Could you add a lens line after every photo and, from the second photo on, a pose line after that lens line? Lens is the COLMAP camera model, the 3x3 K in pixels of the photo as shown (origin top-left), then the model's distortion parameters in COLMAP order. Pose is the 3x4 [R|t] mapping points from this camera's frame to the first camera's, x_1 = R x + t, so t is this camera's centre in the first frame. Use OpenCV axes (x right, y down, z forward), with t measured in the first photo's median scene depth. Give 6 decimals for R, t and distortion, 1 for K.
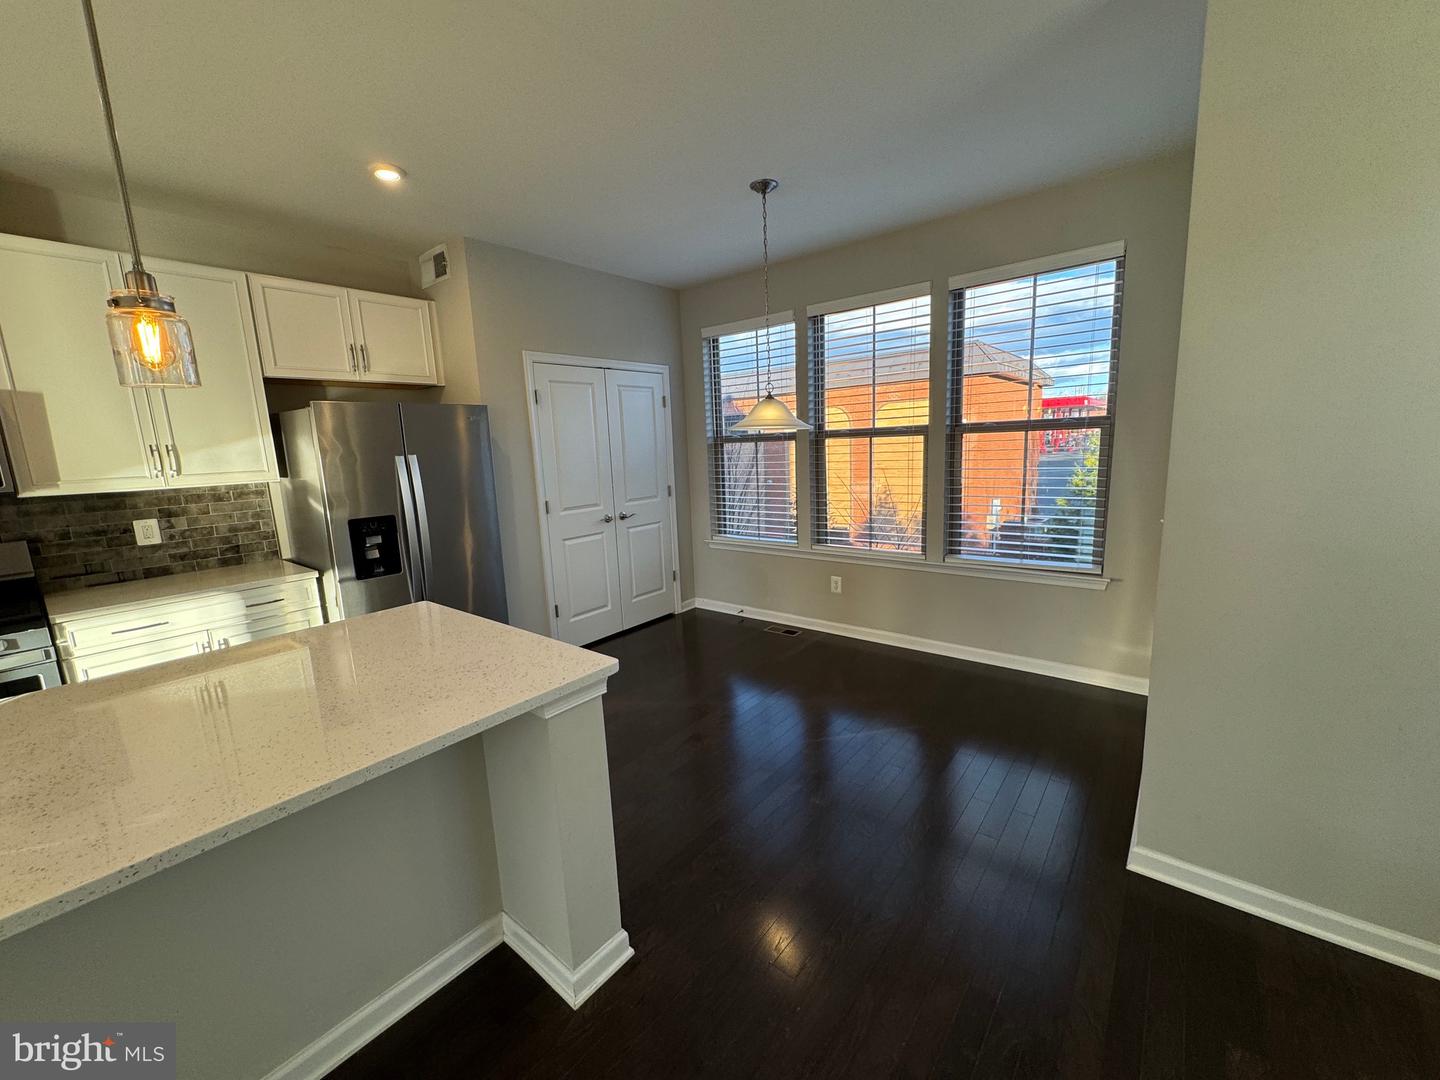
lens RADIAL K [[573.4, 0, 720.0], [0, 573.4, 540.0], [0, 0, 1]] dist [-0.002430, 0.000122]
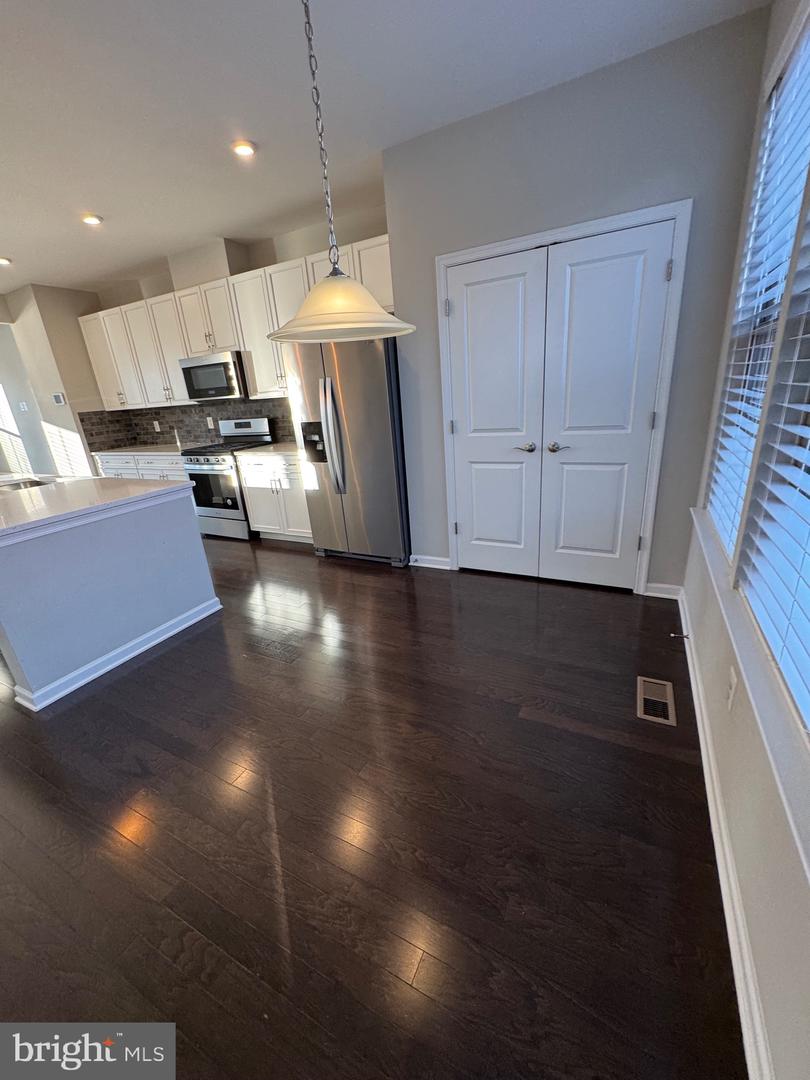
lens RADIAL K [[430.1, 0, 405.0], [0, 430.1, 540.0], [0, 0, 1]] dist [-0.002430, 0.000122]
pose [[0.197748, 0.353204, -0.914408, 0.570760], [-0.098196, 0.935274, 0.340029, -0.153941], [0.975322, 0.022551, 0.219632, 0.973385]]
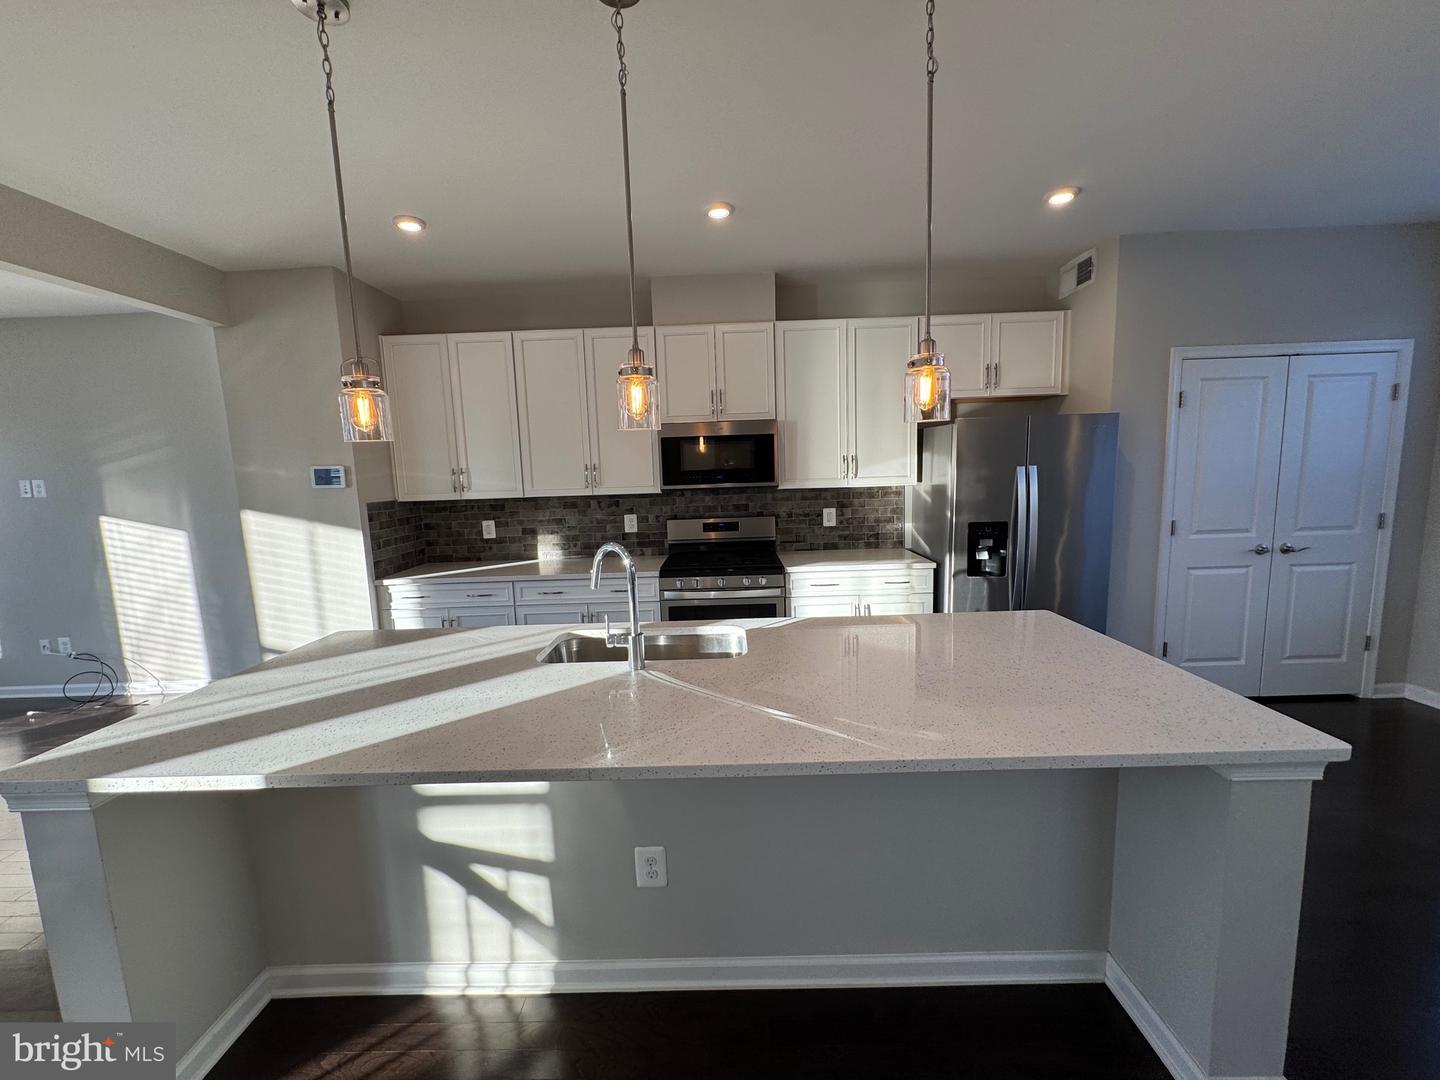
lens RADIAL K [[573.4, 0, 720.0], [0, 573.4, 540.0], [0, 0, 1]] dist [-0.002430, 0.000122]
pose [[0.617921, 0.120069, -0.777018, -0.067514], [-0.124904, 0.990711, 0.053761, -0.000397], [0.776256, 0.063832, 0.627178, -0.078584]]
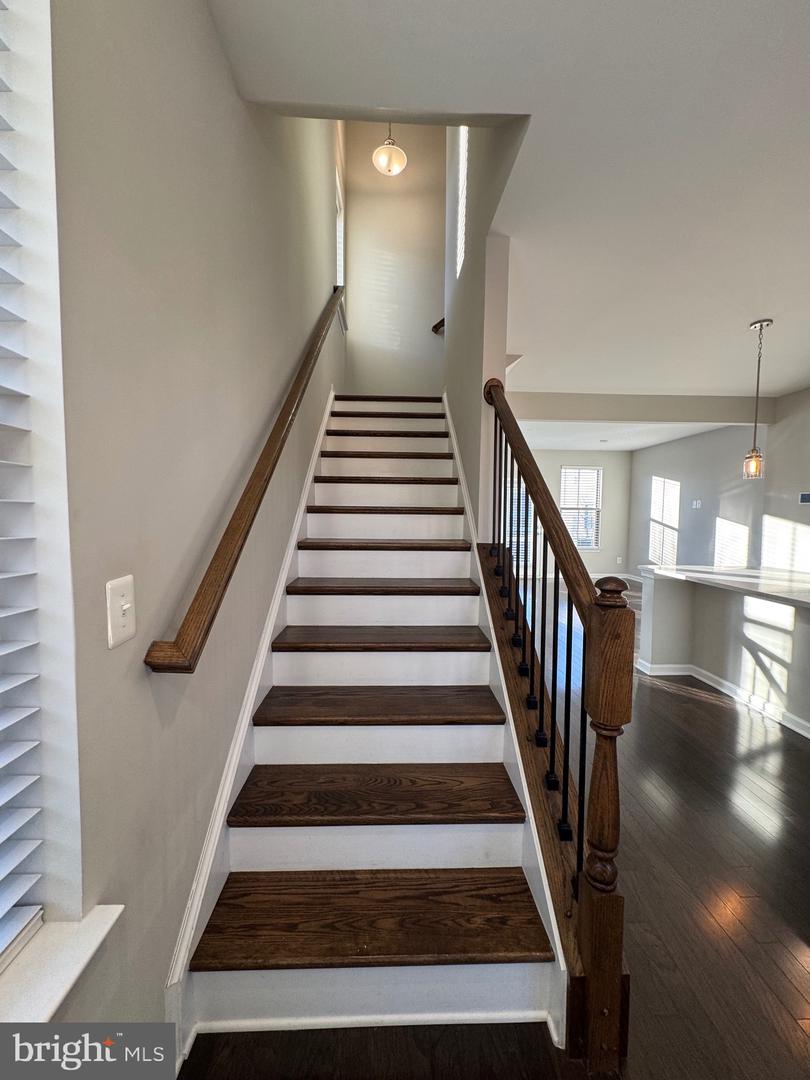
lens RADIAL K [[430.1, 0, 405.0], [0, 430.1, 540.0], [0, 0, 1]] dist [-0.002430, 0.000122]
pose [[-0.758718, 0.077481, -0.646795, 0.626267], [-0.086566, 0.972103, 0.217996, -0.028421], [0.645642, 0.221388, -0.730845, 0.236186]]
